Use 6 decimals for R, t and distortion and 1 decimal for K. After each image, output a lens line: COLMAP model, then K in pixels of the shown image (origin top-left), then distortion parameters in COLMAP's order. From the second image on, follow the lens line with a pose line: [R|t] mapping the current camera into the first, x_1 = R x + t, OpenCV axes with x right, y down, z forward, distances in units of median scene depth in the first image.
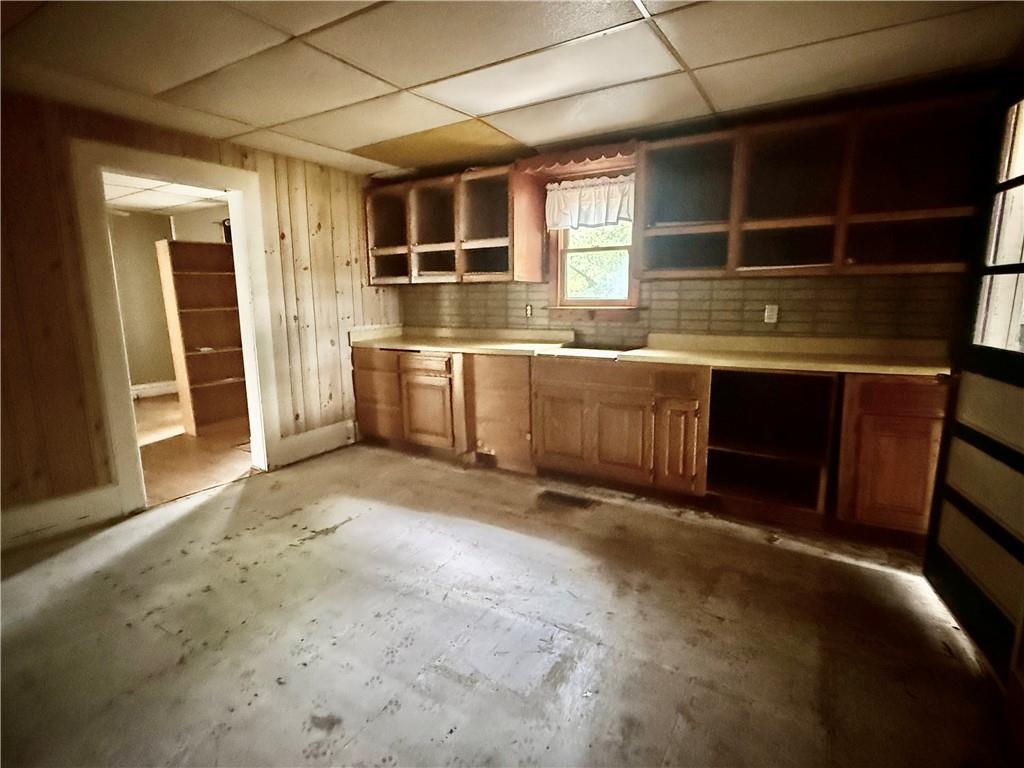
lens RADIAL K [[502.9, 0, 512.0], [0, 502.9, 384.0], [0, 0, 1]] dist [0.000840, -0.000020]
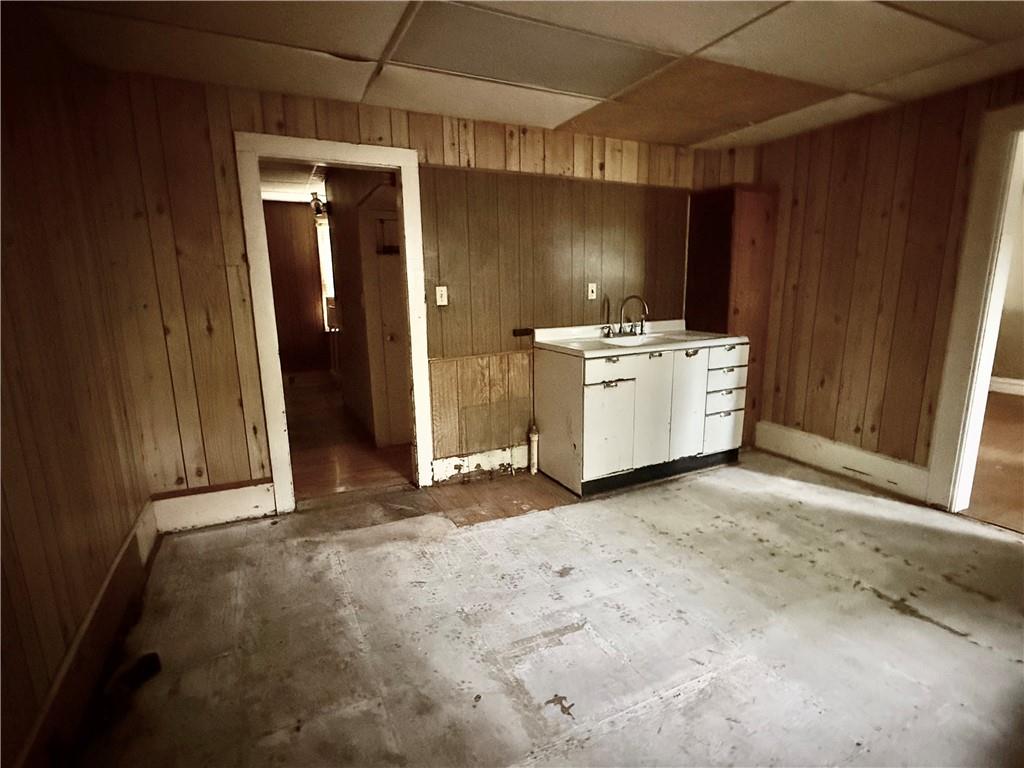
lens RADIAL K [[502.9, 0, 512.0], [0, 502.9, 384.0], [0, 0, 1]] dist [0.000840, -0.000020]
pose [[-0.514952, 0.181479, -0.837789, 0.475693], [-0.133580, 0.948406, 0.287546, -0.149014], [0.846747, 0.259984, -0.464141, 0.776595]]
